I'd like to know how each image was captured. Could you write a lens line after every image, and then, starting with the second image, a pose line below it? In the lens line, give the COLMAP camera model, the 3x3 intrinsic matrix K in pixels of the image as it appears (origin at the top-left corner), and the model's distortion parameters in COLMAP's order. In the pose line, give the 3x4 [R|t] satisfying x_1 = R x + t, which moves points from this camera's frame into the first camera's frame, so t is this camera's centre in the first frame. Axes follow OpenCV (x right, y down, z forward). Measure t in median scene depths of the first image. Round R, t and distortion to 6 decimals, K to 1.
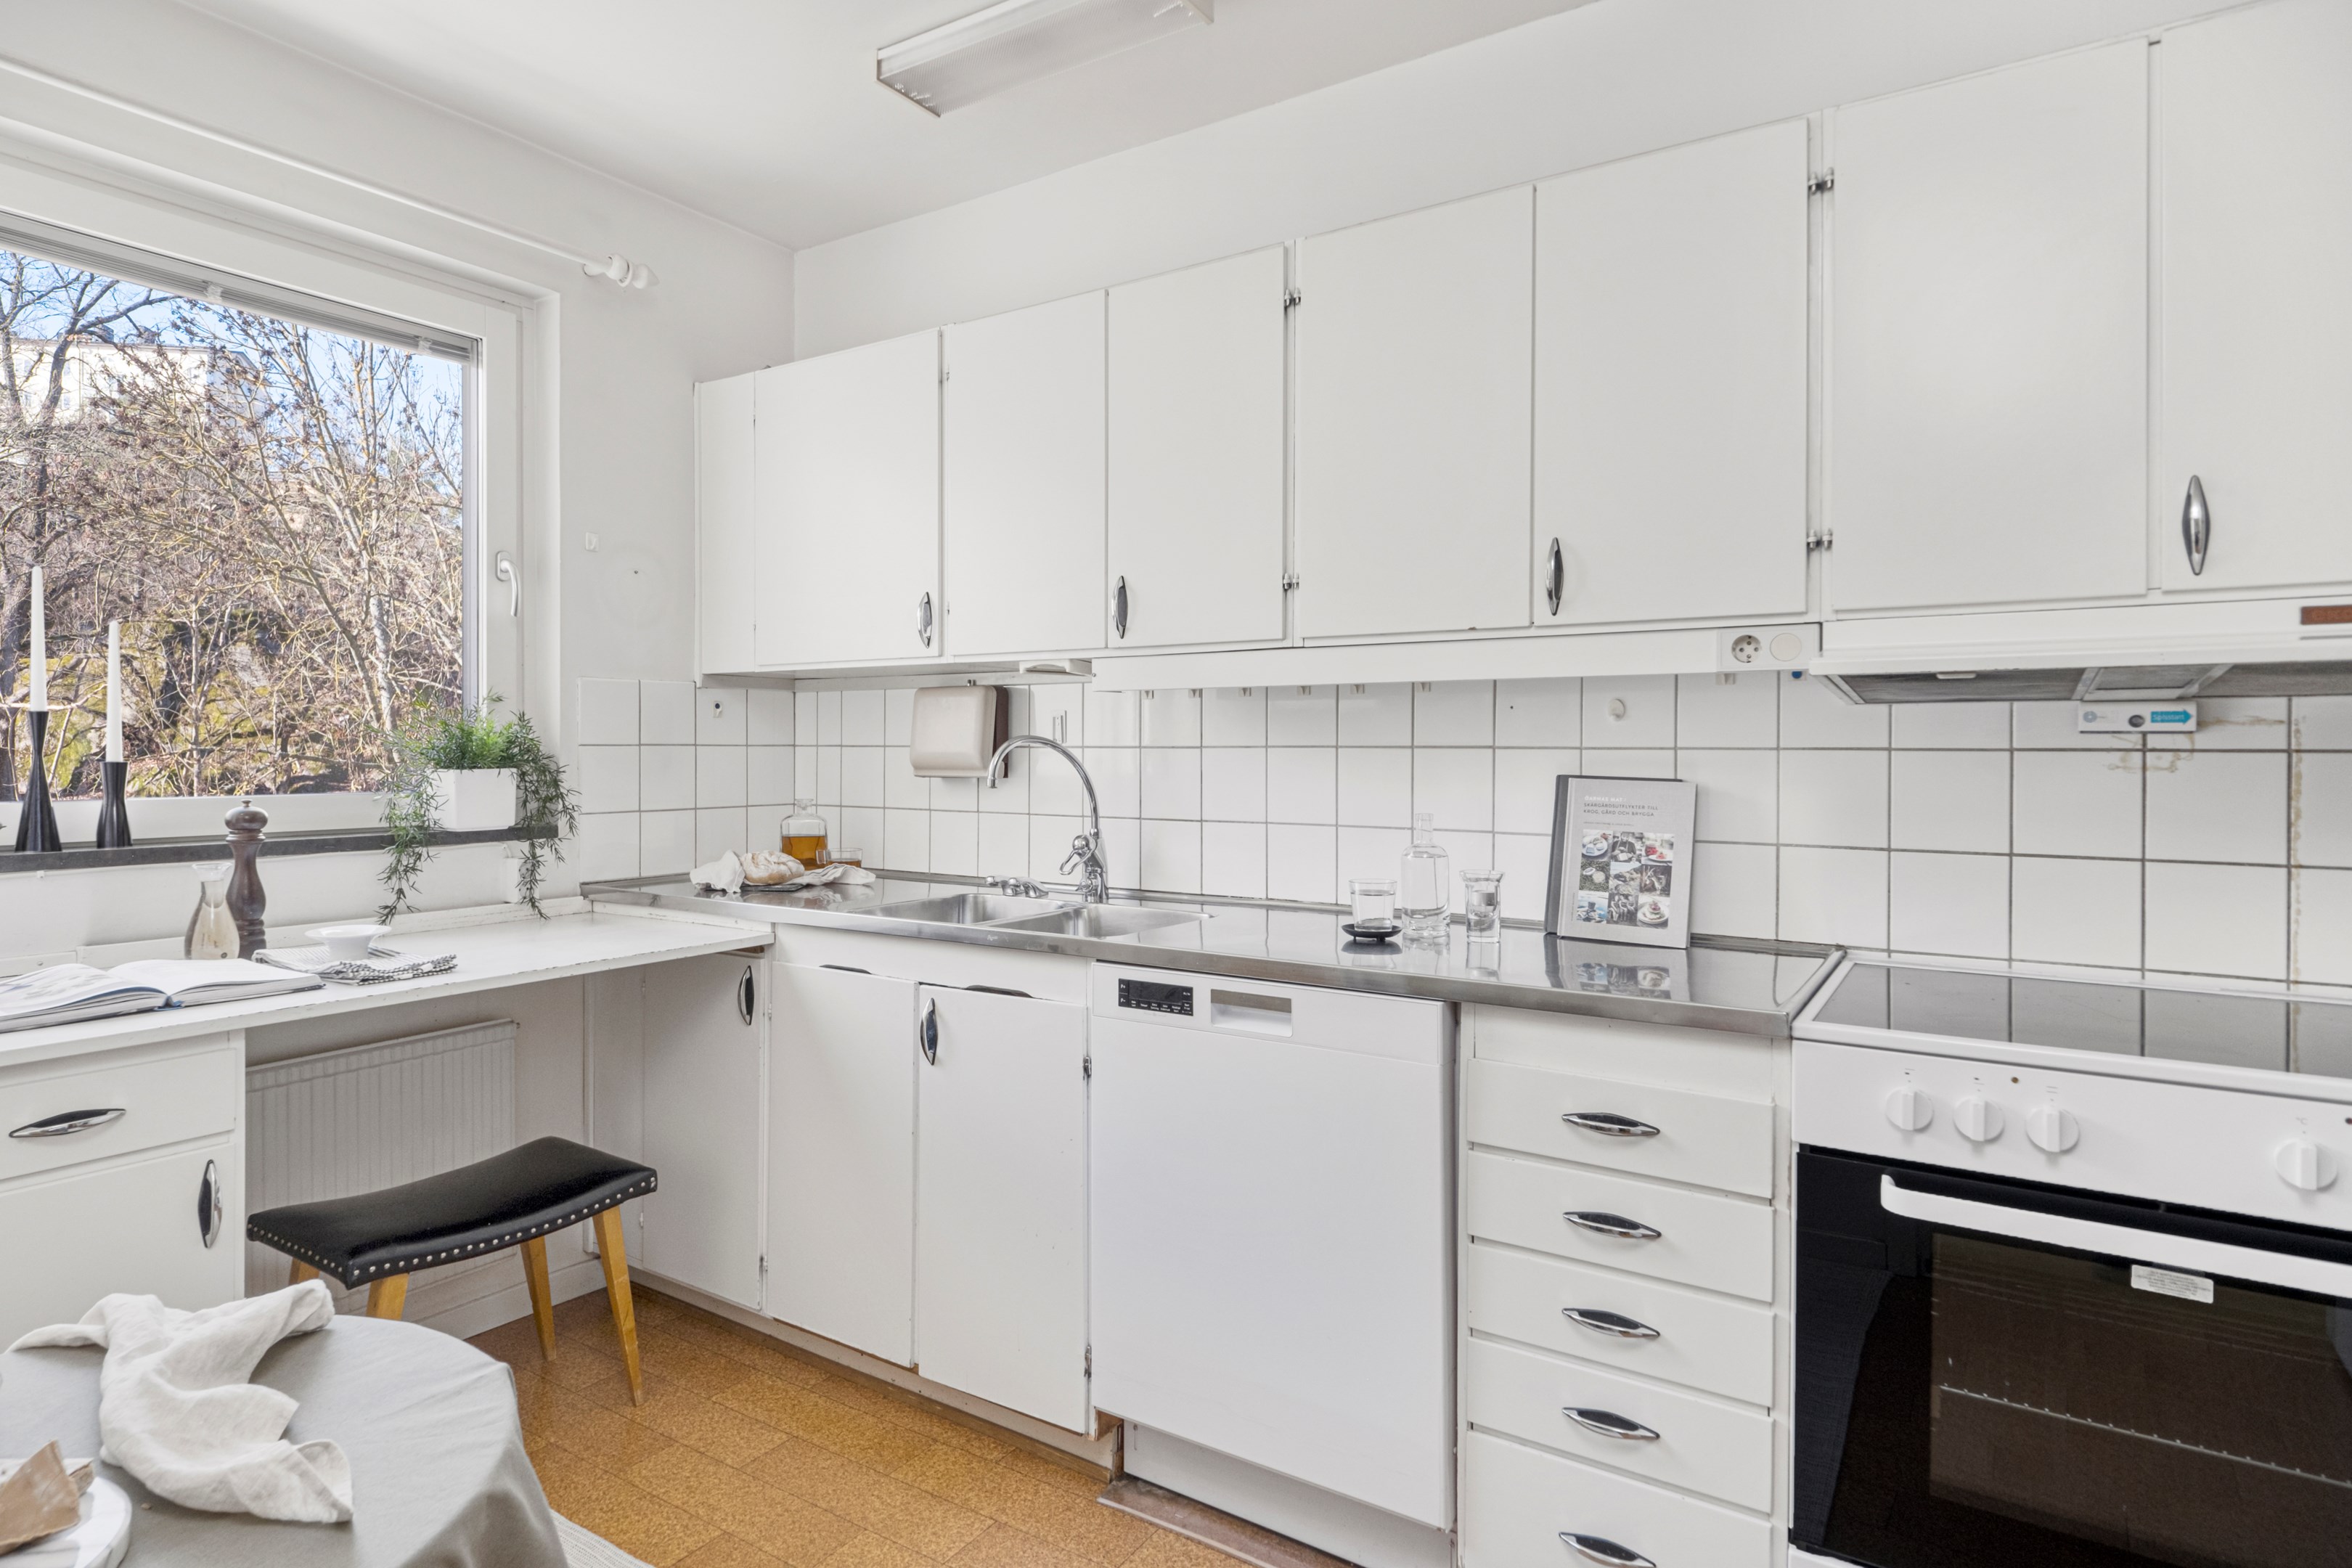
lens RADIAL K [[1262.7, 0, 1179.6], [0, 1262.7, 777.2], [0, 0, 1]] dist [0.002681, -0.000795]
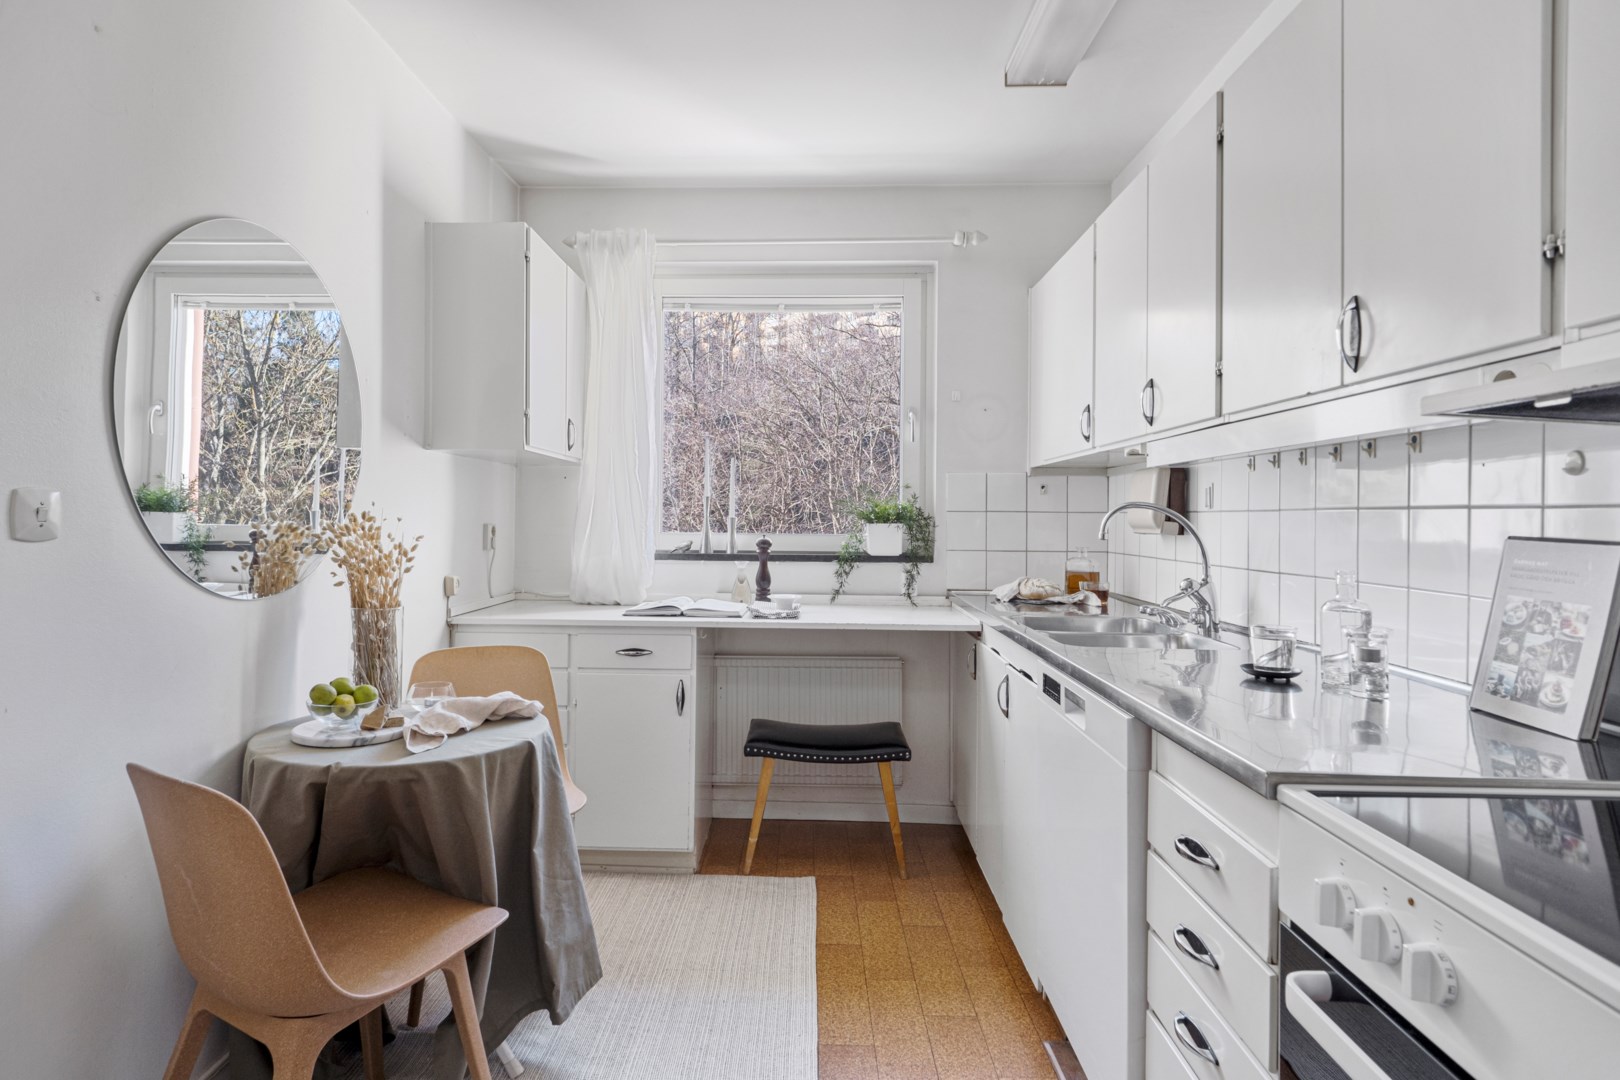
lens RADIAL K [[878.3, 0, 803.6], [0, 878.3, 524.3], [0, 0, 1]] dist [0.002061, -0.000965]
pose [[0.522419, 0.007752, -0.852654, 0.602442], [-0.025570, 0.999651, -0.006578, 0.007461], [0.852306, 0.025239, 0.522435, 0.237178]]
